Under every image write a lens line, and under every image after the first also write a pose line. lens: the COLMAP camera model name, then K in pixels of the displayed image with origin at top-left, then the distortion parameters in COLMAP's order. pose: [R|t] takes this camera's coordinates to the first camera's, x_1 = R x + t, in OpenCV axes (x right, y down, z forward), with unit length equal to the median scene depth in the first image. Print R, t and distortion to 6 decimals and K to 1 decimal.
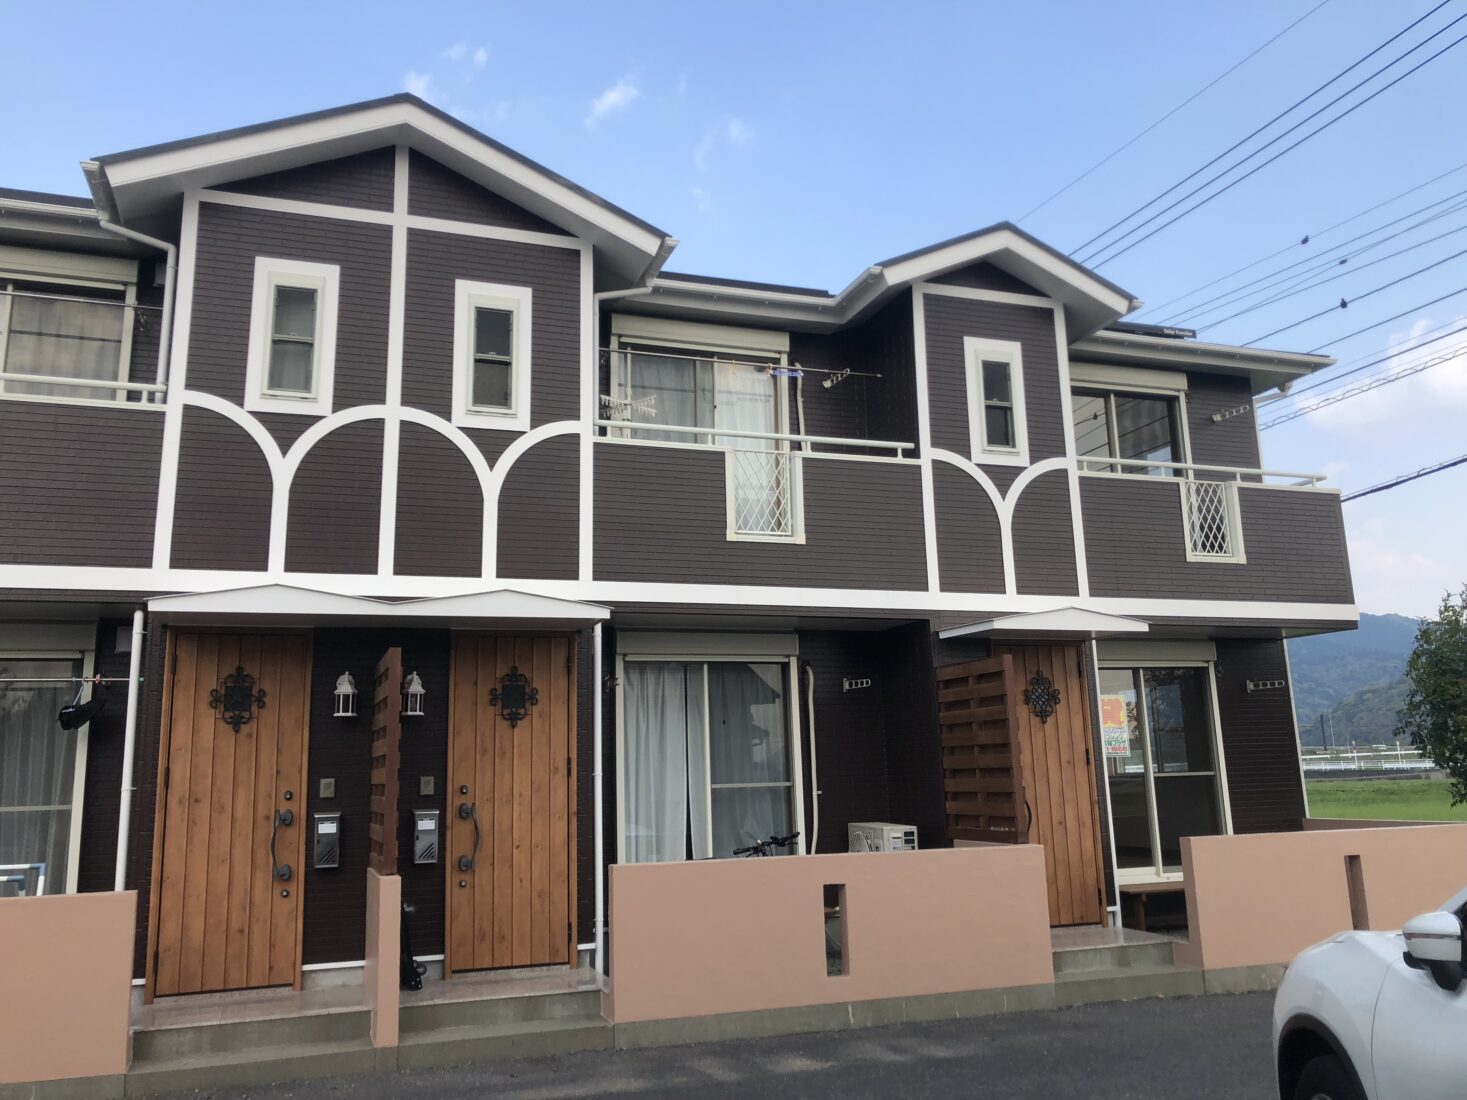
lens RADIAL K [[1191.7, 0, 728.5], [0, 1191.7, 541.1], [0, 0, 1]] dist [0.014786, -0.007658]
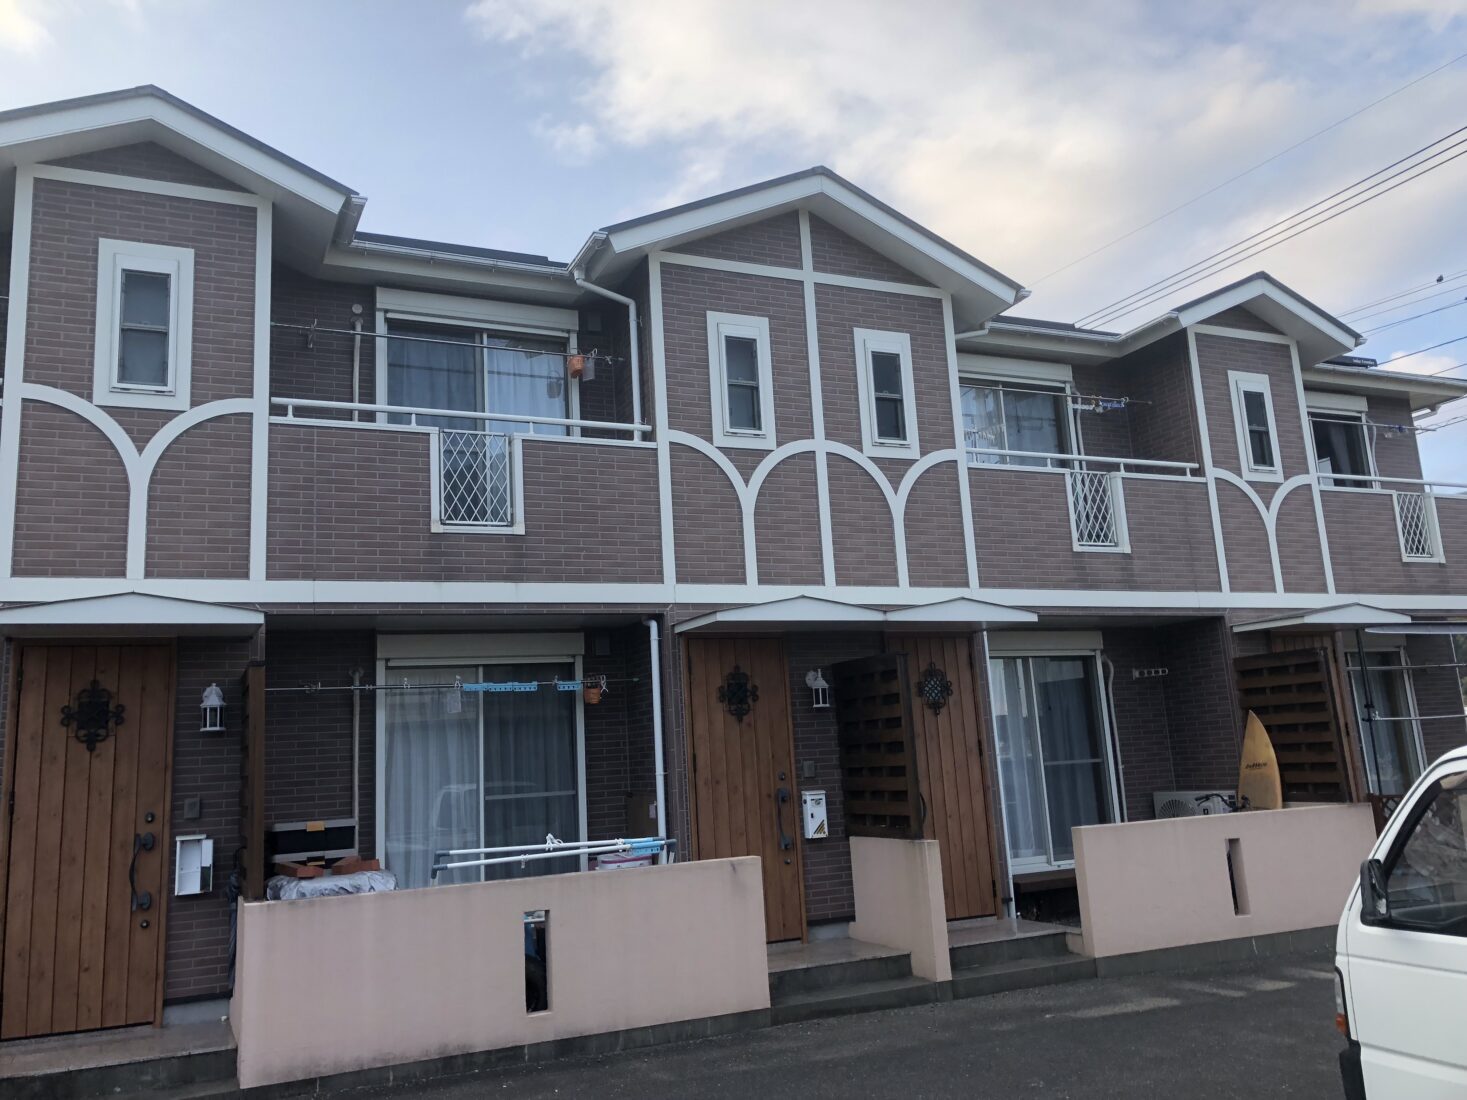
lens RADIAL K [[1219.7, 0, 733.9], [0, 1219.7, 521.0], [0, 0, 1]] dist [0.031180, -0.008048]
pose [[0.995257, -0.012317, 0.096497, -0.402870], [0.013534, 0.999837, -0.011964, -0.017504], [-0.096333, 0.013213, 0.995261, -0.140479]]
